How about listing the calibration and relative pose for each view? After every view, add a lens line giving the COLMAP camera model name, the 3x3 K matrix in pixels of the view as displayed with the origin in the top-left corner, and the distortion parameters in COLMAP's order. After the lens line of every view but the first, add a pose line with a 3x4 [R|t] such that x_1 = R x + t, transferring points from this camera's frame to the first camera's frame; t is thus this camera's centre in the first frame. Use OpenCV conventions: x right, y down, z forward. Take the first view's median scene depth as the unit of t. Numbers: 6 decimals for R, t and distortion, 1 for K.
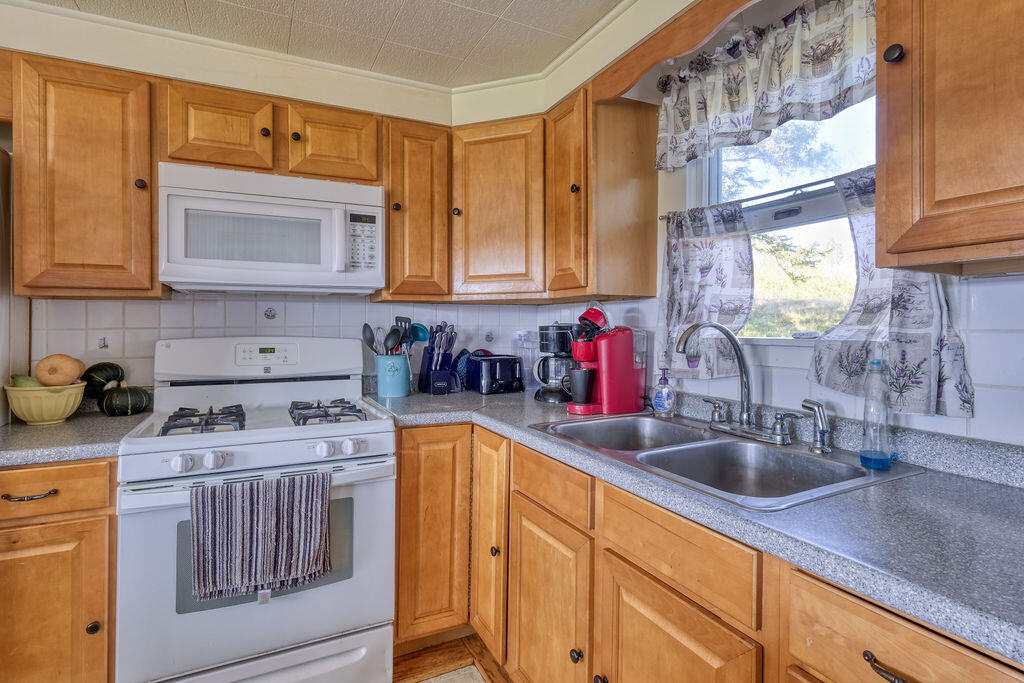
lens RADIAL K [[503.7, 0, 496.1], [0, 503.7, 320.8], [0, 0, 1]] dist [-0.000331, 0.000002]
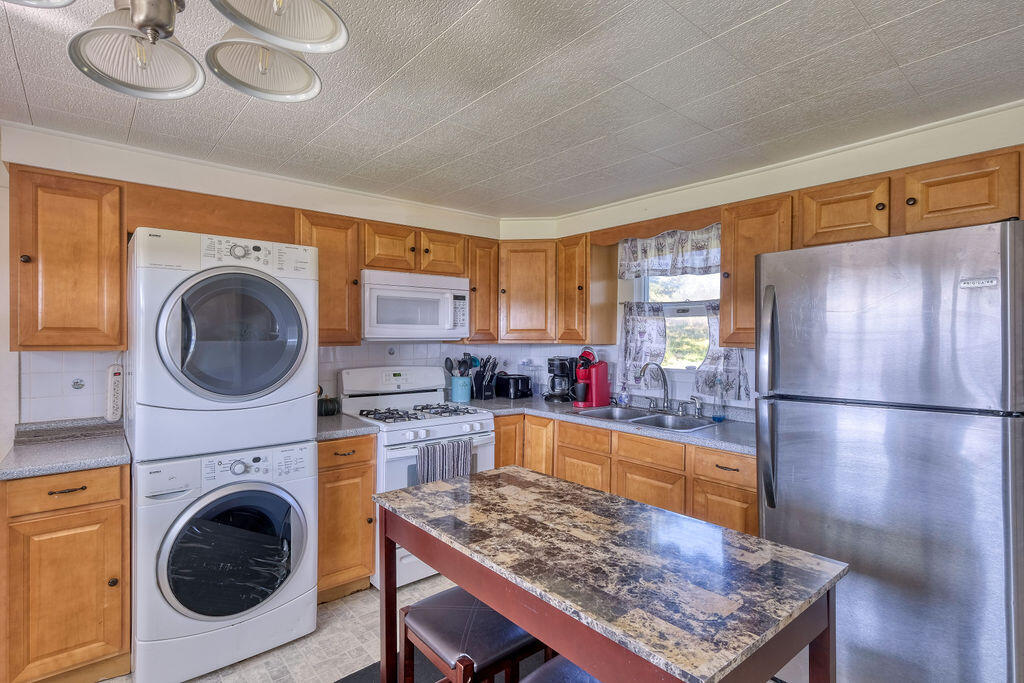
lens RADIAL K [[503.7, 0, 497.9], [0, 503.7, 335.2], [0, 0, 1]] dist [-0.000331, 0.000002]
pose [[0.969935, 0.007674, 0.243244, -0.613098], [-0.010179, 0.999907, 0.009043, -0.101691], [-0.243152, -0.011247, 0.969923, -0.773988]]
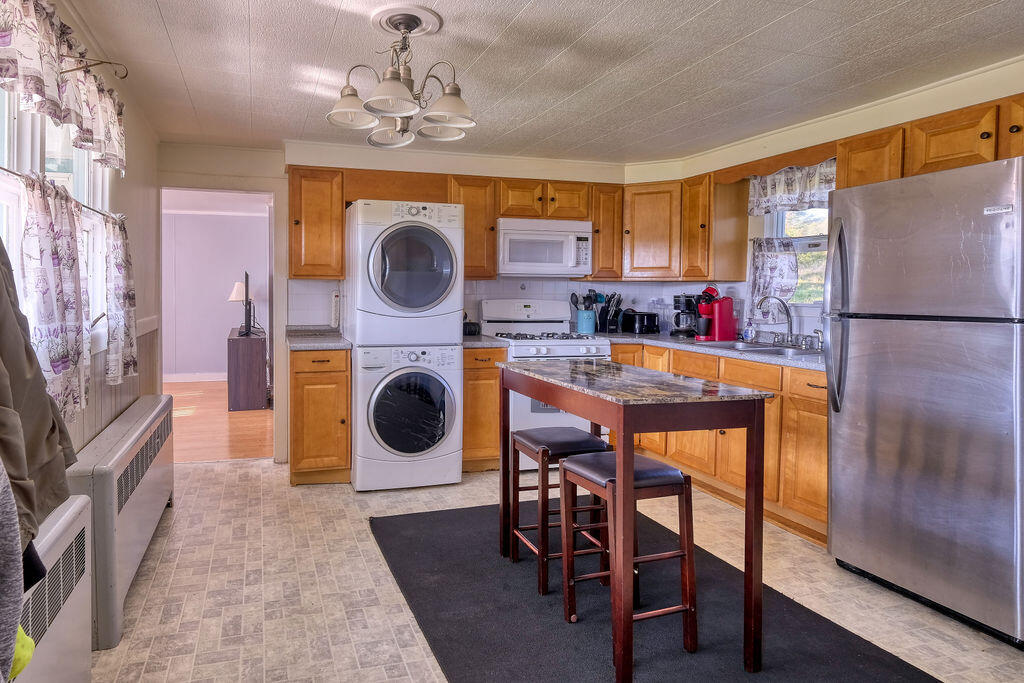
lens RADIAL K [[596.7, 0, 414.2], [0, 596.7, 297.7], [0, 0, 1]] dist [0.002919, -0.004671]
pose [[0.983788, 0.014487, -0.178747, -0.539662], [-0.009803, 0.999586, 0.027061, -0.036397], [0.179065, -0.024870, 0.983523, -1.525852]]
